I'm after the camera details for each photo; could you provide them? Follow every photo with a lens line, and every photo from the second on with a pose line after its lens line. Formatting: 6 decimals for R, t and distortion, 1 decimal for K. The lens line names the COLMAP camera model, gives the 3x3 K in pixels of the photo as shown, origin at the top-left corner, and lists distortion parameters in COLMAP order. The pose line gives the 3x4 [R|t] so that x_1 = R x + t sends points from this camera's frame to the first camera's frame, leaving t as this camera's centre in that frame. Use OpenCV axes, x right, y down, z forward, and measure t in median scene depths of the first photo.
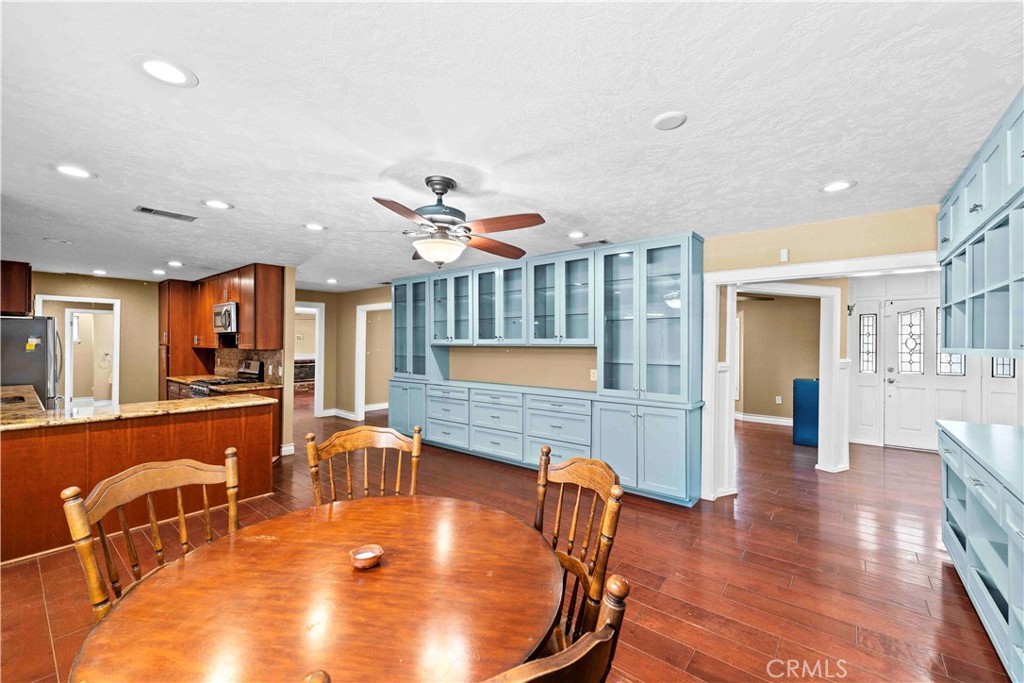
lens RADIAL K [[419.7, 0, 506.7], [0, 419.7, 347.6], [0, 0, 1]] dist [-0.002766, -0.001472]
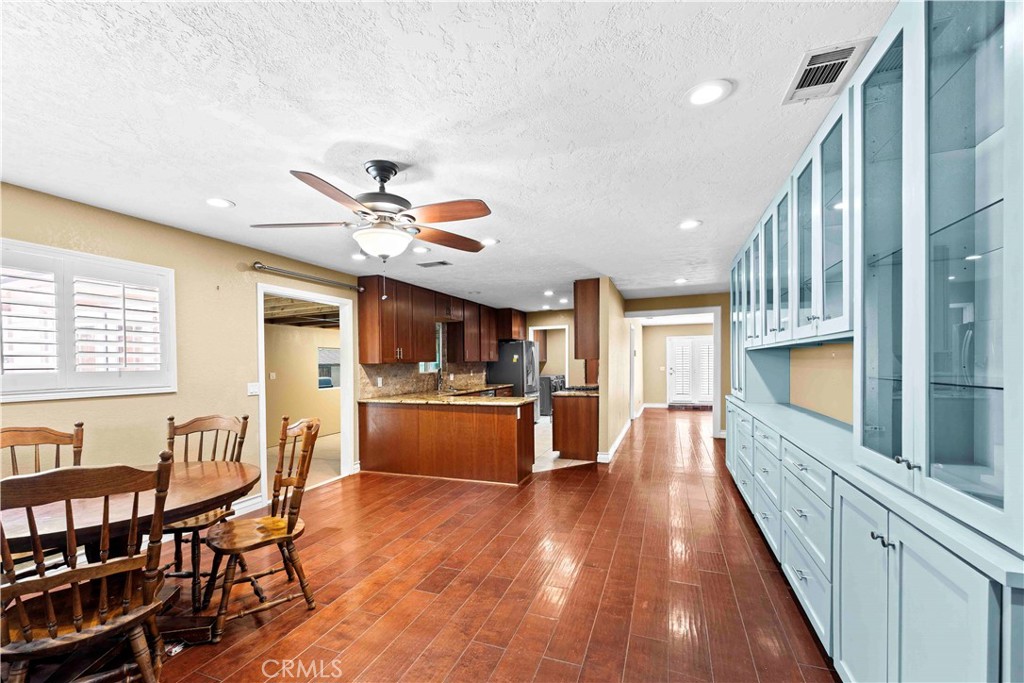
lens RADIAL K [[419.7, 0, 500.0], [0, 419.7, 368.9], [0, 0, 1]] dist [-0.002766, -0.001472]
pose [[0.294842, 0.006983, -0.955521, 0.382045], [0.006881, 0.999932, 0.009431, 0.016562], [0.955521, -0.009355, 0.294774, 0.469502]]
